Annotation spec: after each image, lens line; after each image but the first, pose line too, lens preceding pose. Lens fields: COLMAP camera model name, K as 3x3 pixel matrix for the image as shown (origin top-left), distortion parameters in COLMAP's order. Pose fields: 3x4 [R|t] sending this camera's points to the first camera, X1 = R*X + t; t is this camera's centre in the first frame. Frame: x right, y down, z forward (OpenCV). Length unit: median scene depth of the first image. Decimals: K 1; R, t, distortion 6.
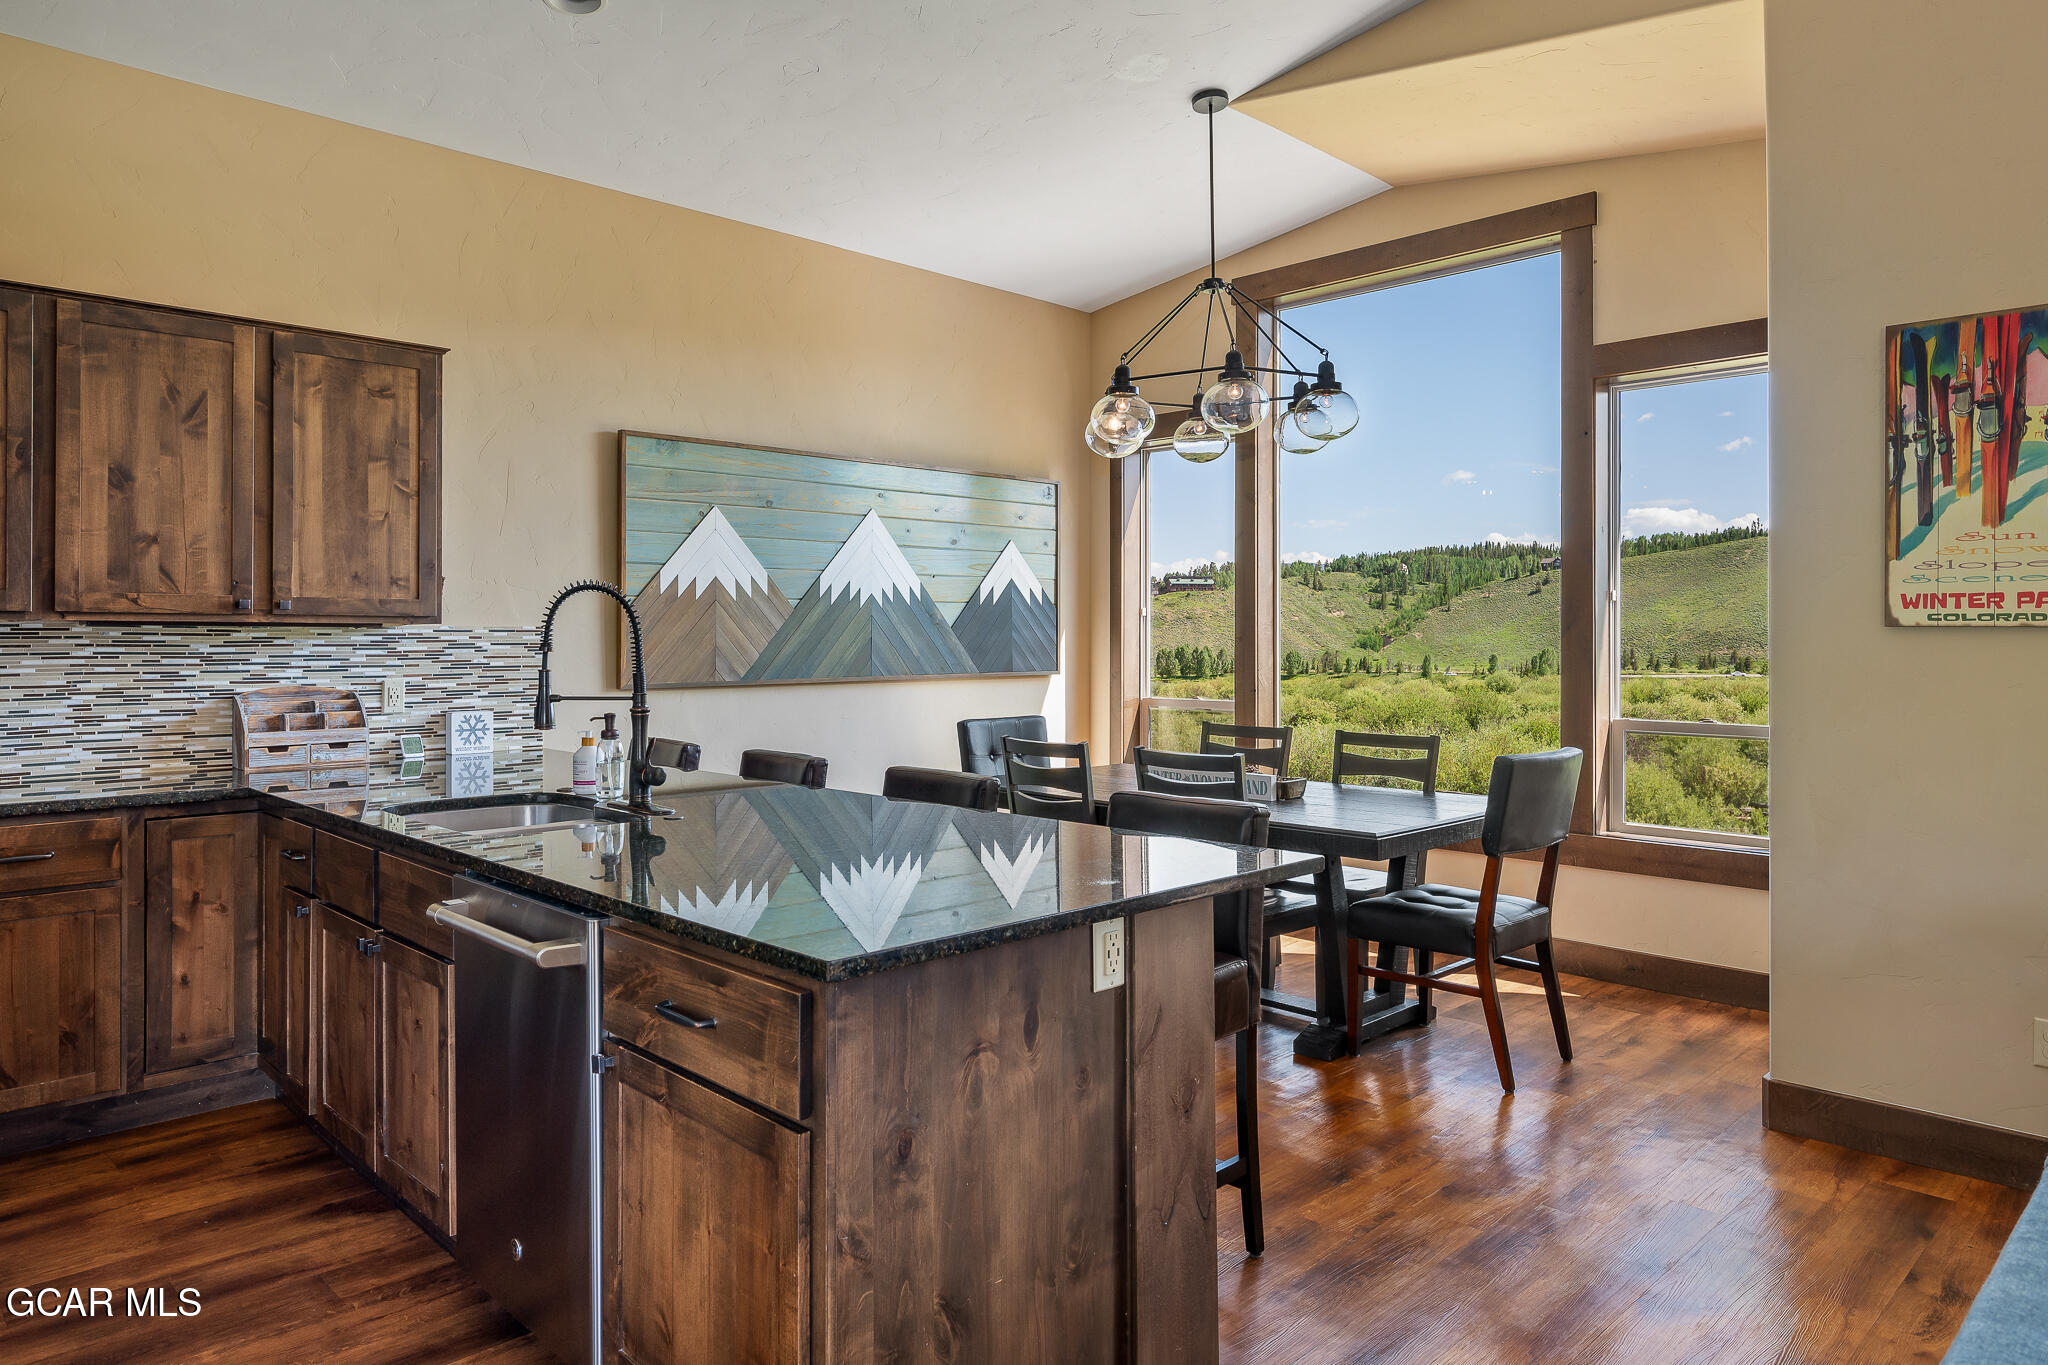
lens RADIAL K [[1329.0, 0, 1015.8], [0, 1329.0, 633.4], [0, 0, 1]] dist [0.000908, -0.002996]
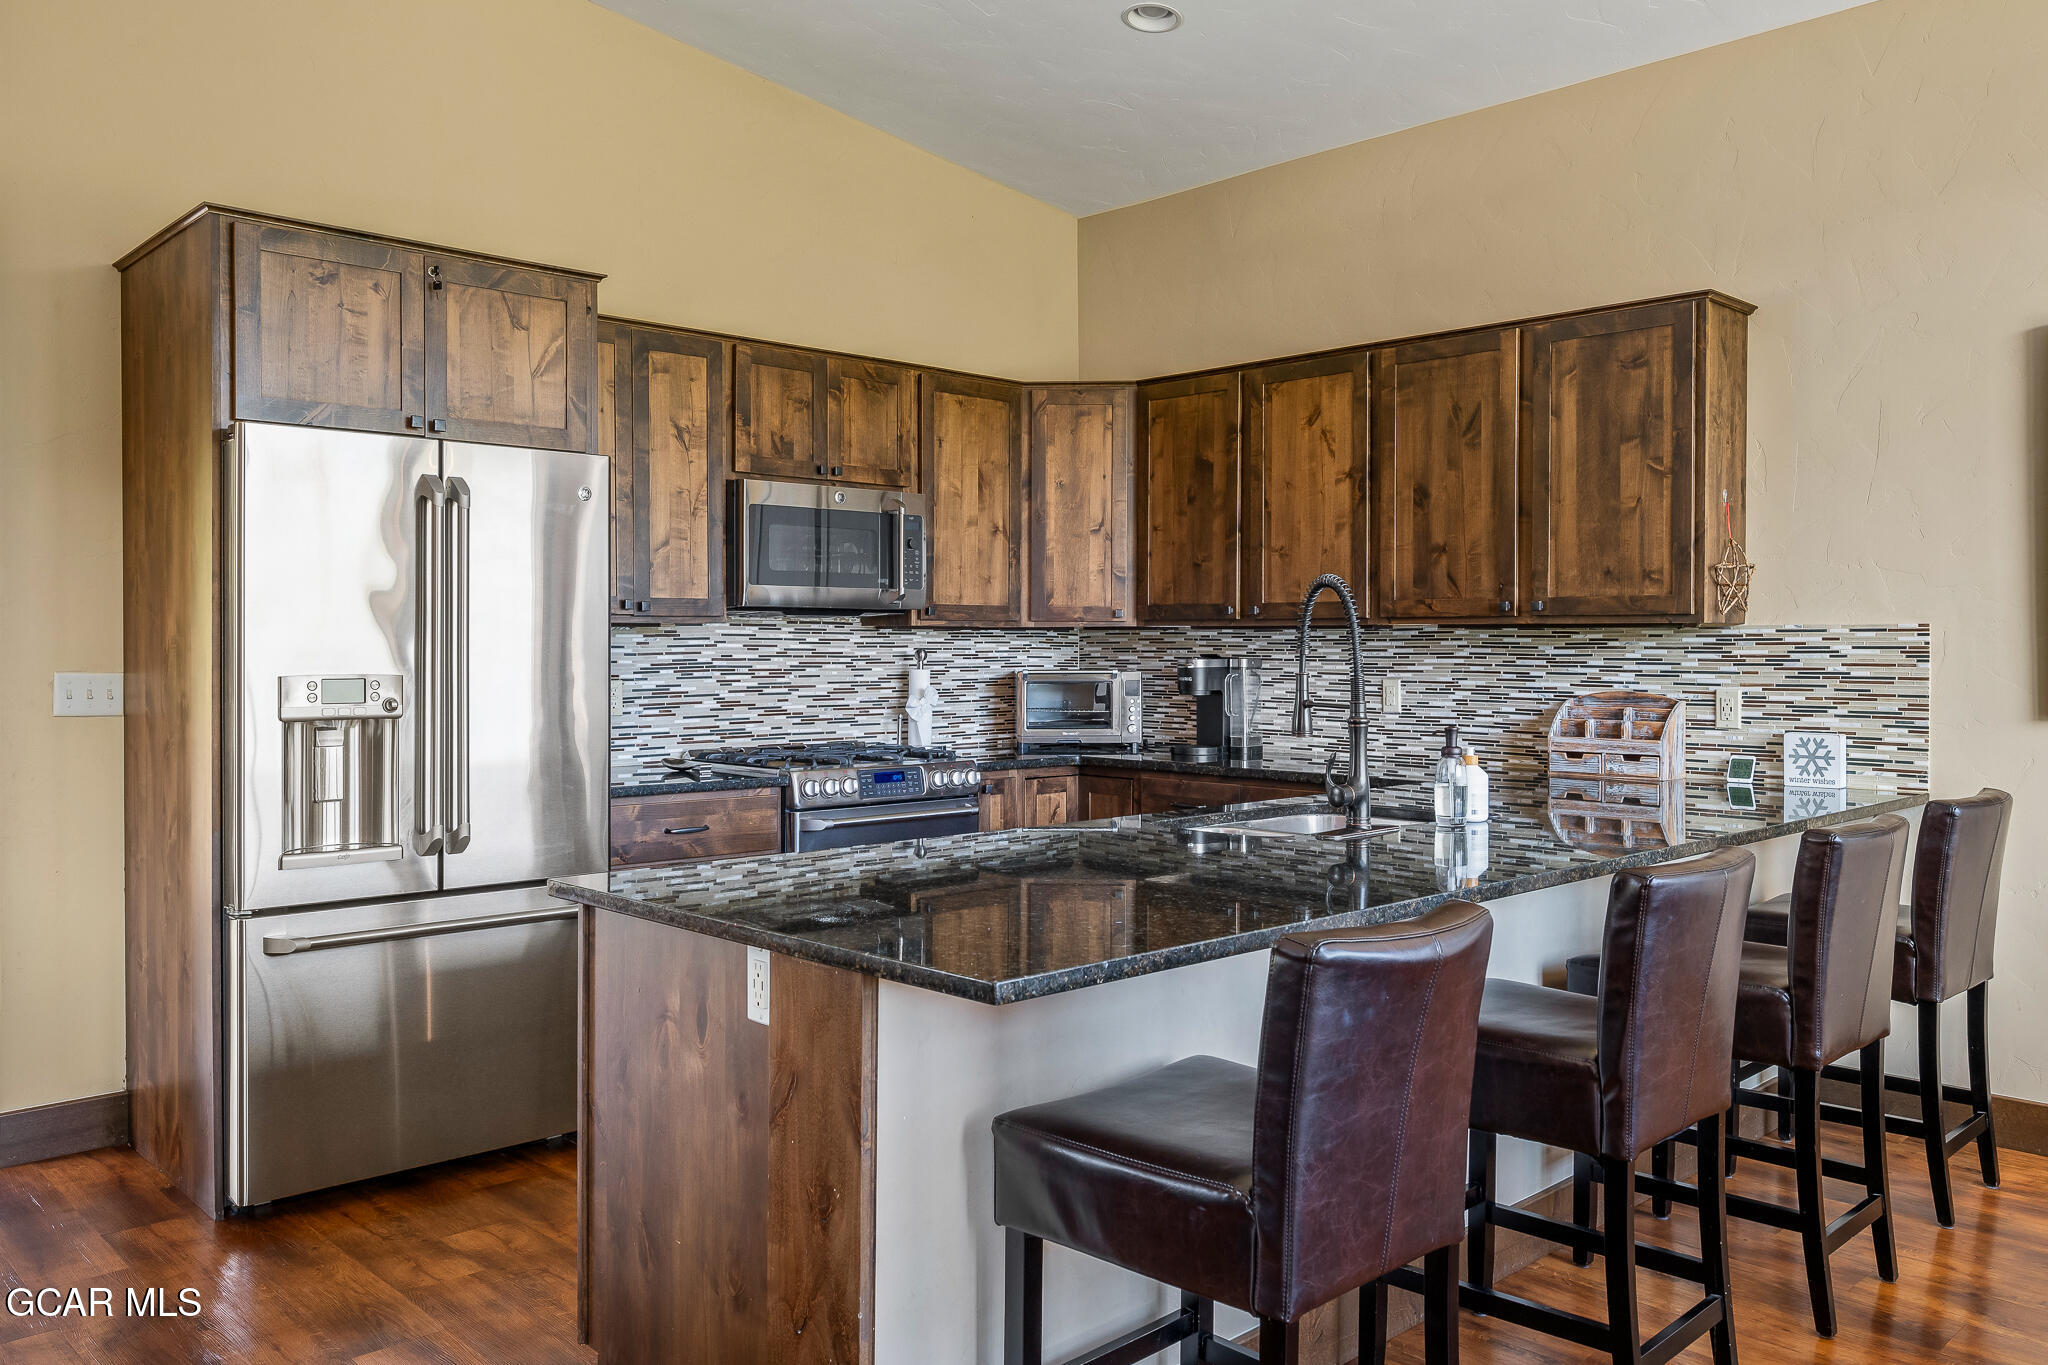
lens RADIAL K [[1494.3, 0, 933.5], [0, 1494.3, 650.9], [0, 0, 1]] dist [-0.005847, -0.000732]
pose [[-0.036804, 0.006765, -0.999300, 0.528268], [0.003865, 0.999971, 0.006627, 0.002551], [0.999315, -0.003618, -0.036830, 0.562764]]
